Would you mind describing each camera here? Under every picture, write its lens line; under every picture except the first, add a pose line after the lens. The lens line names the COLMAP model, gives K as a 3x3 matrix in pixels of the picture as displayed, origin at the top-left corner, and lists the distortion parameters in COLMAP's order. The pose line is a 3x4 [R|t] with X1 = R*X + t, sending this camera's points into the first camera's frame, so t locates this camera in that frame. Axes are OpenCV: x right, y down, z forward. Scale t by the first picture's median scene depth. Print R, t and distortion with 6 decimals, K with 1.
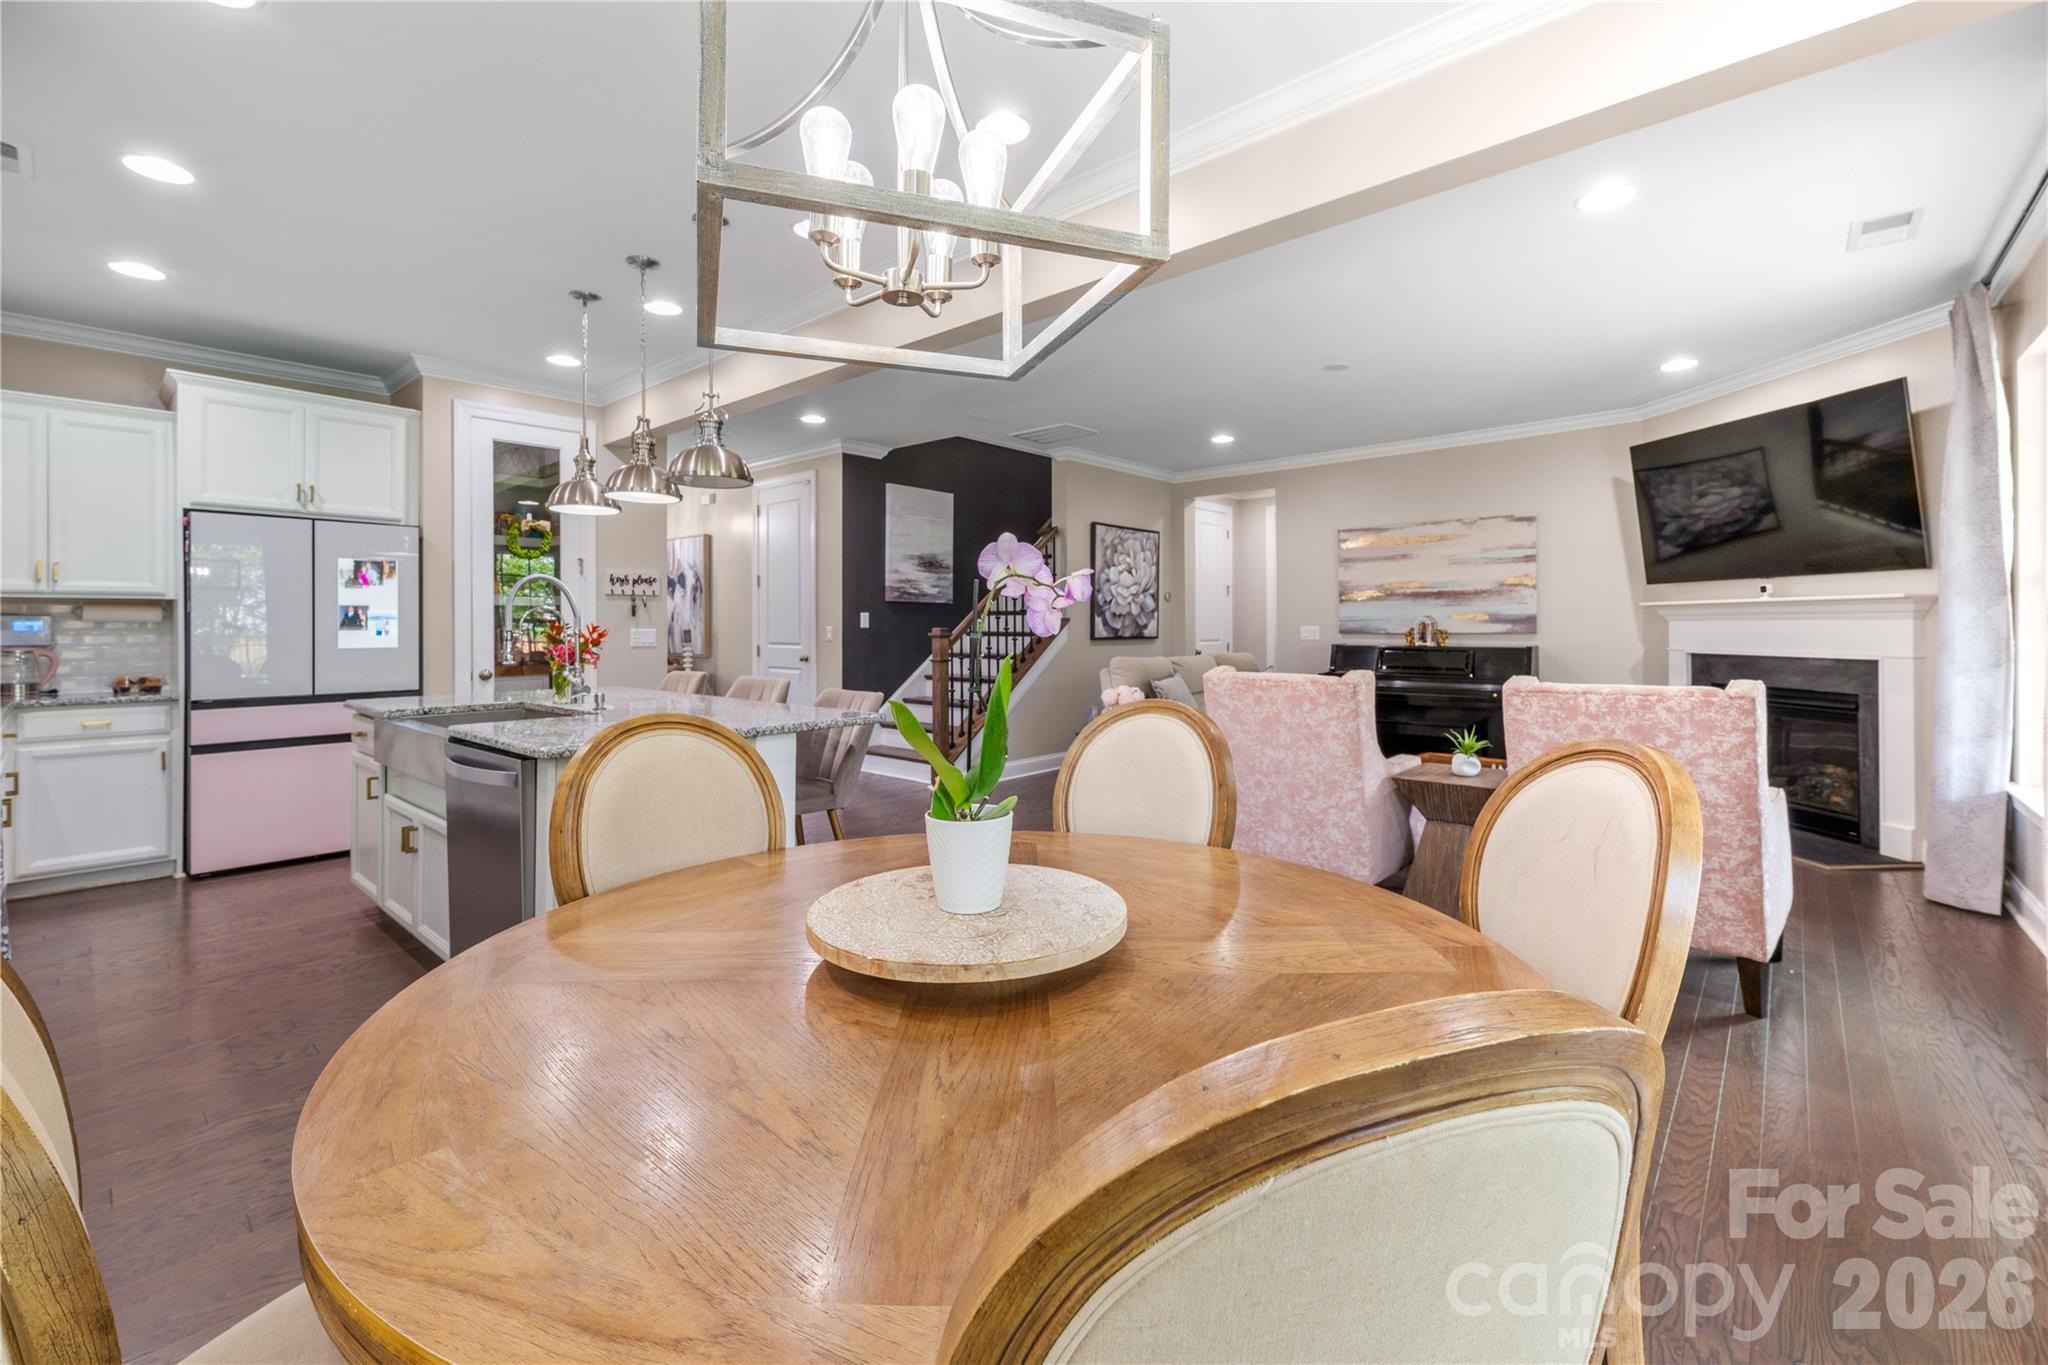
lens RADIAL K [[863.2, 0, 1031.4], [0, 863.2, 628.1], [0, 0, 1]] dist [-0.002270, -0.000259]
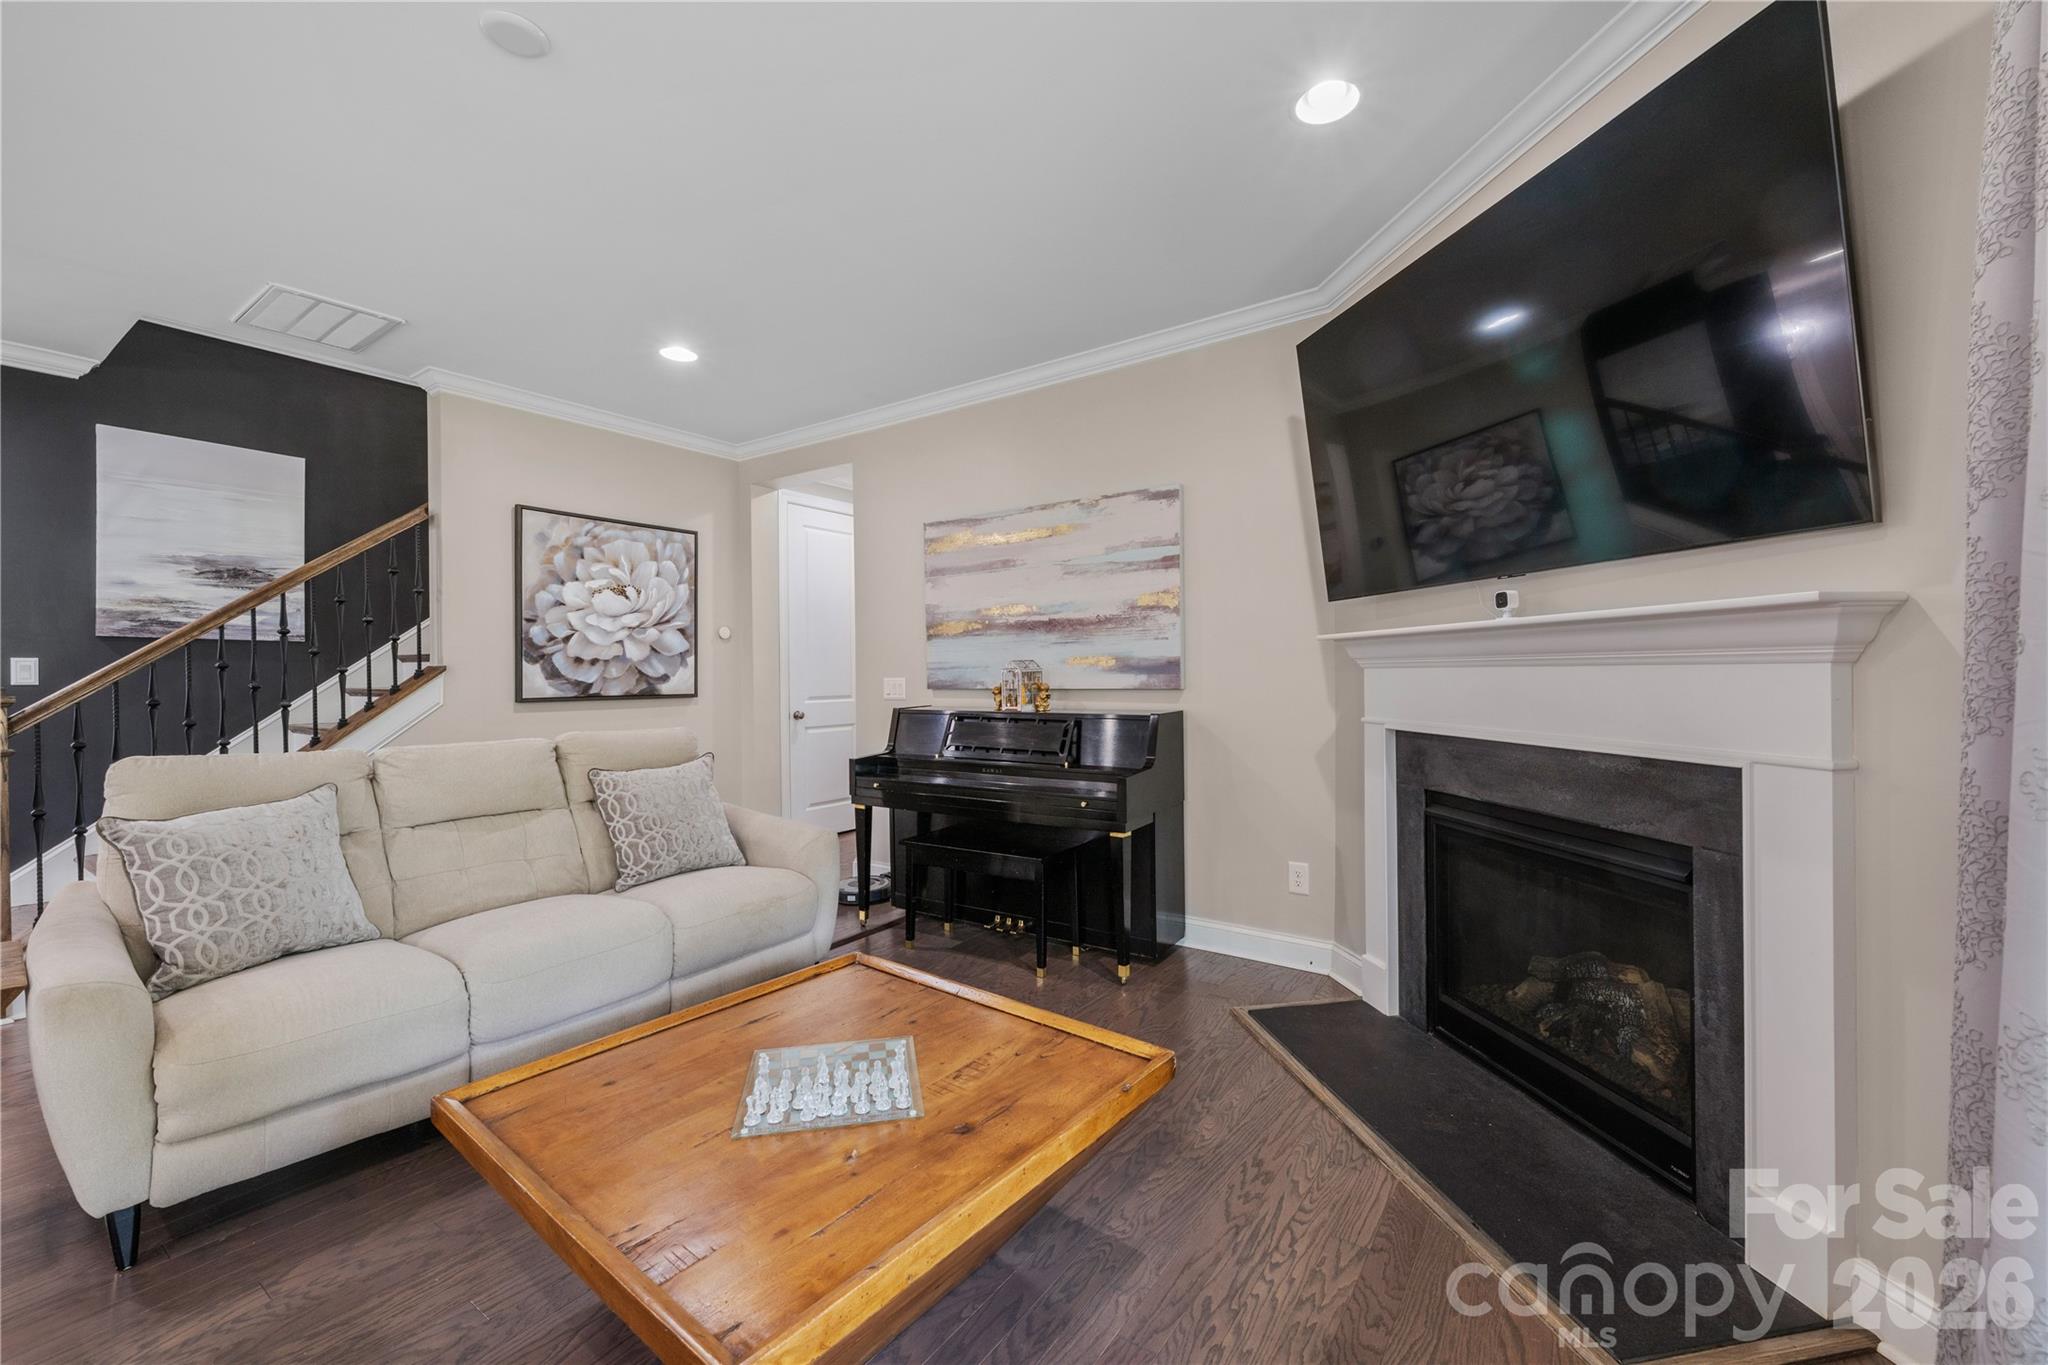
lens RADIAL K [[824.2, 0, 1046.1], [0, 824.2, 680.6], [0, 0, 1]] dist [0.001331, 0.000001]
pose [[0.993093, -0.005159, 0.117220, 0.389975], [0.004276, 0.999961, 0.007780, -0.004545], [-0.117256, -0.007225, 0.993075, 0.413899]]
